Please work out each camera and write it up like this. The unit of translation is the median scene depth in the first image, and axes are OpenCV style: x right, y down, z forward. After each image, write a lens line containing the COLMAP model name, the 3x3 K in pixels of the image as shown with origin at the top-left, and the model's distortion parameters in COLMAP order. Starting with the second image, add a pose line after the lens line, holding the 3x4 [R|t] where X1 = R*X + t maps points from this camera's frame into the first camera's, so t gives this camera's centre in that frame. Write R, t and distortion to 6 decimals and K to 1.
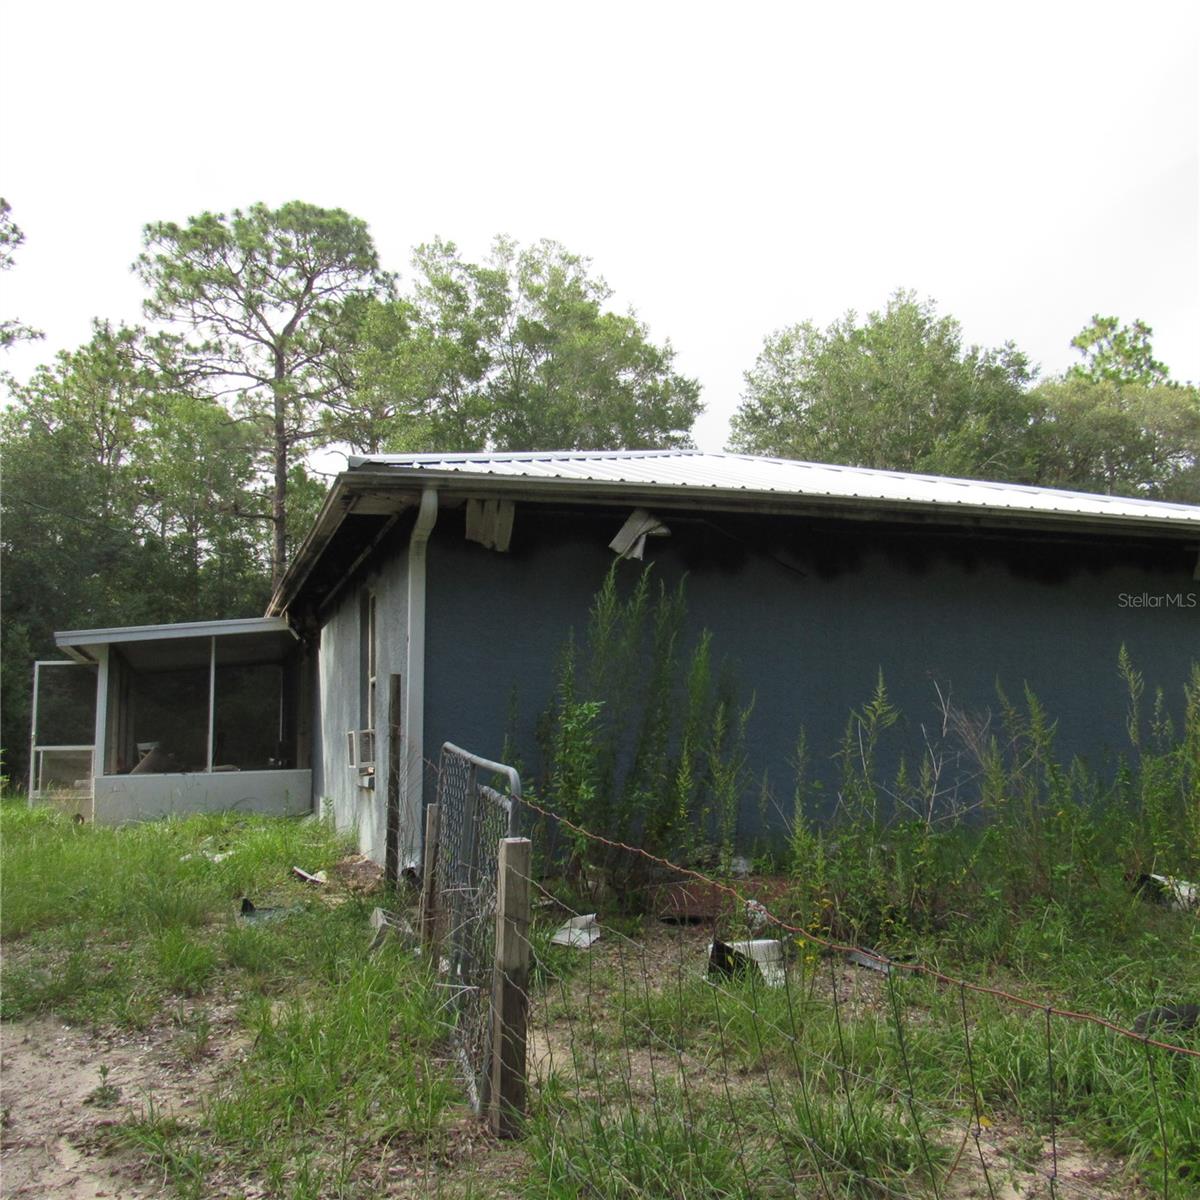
lens RADIAL K [[1142.6, 0, 600.0], [0, 1142.6, 600.0], [0, 0, 1]] dist [-0.037358, 0.021416]
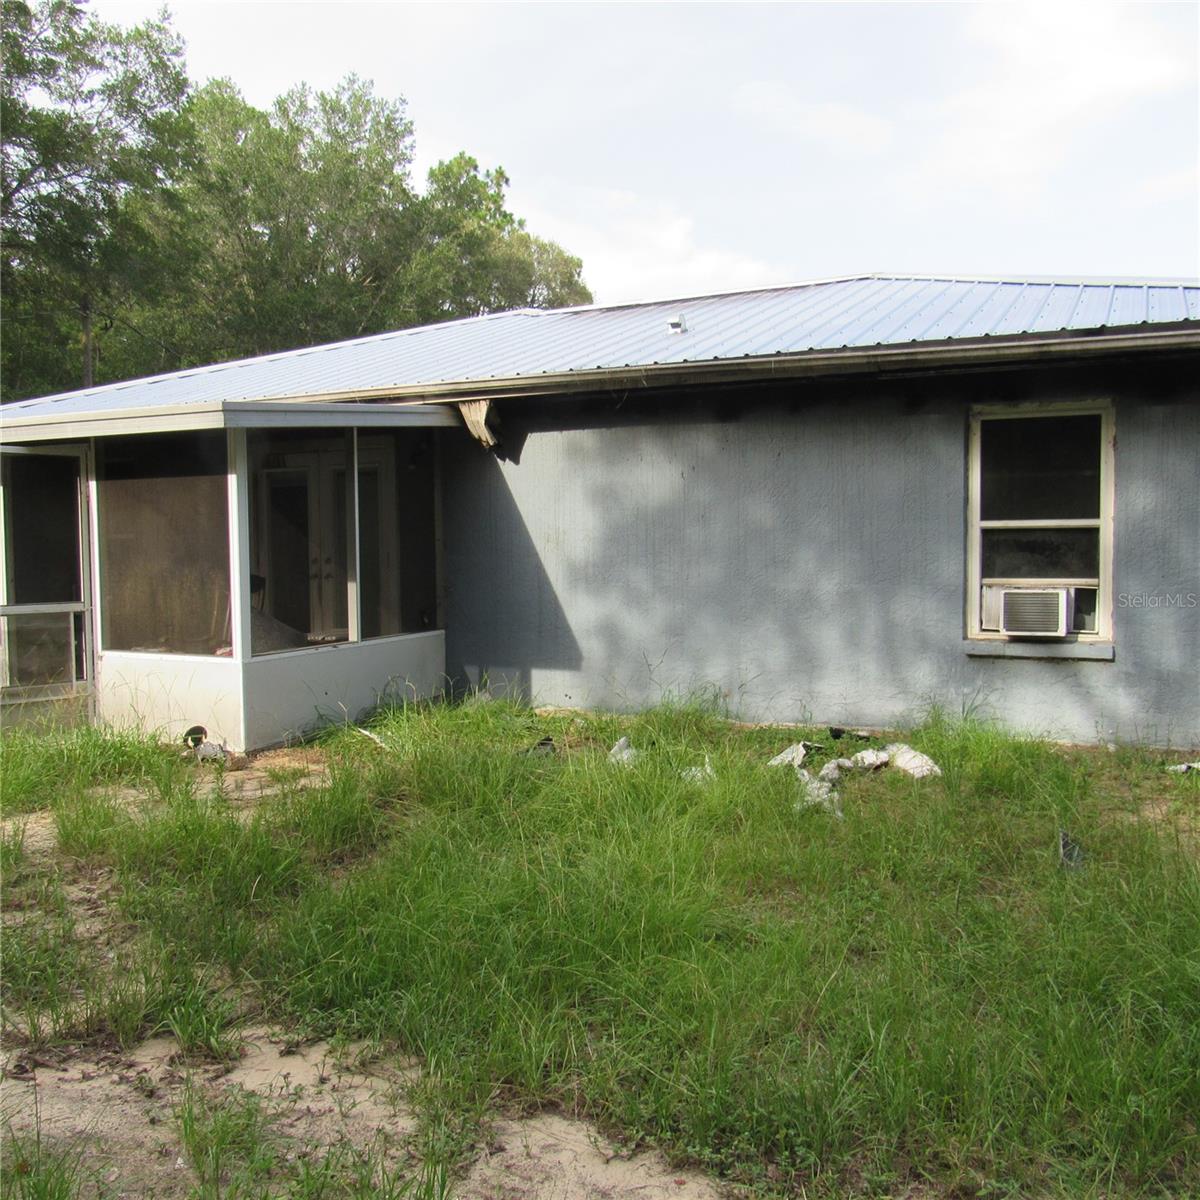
lens RADIAL K [[1157.8, 0, 600.0], [0, 1157.8, 600.0], [0, 0, 1]] dist [-0.025256, 0.010457]
pose [[0.709754, -0.017280, 0.704238, -0.263831], [-0.092966, 0.988658, 0.117954, 0.014438], [-0.698288, -0.149188, 0.700097, 0.170863]]
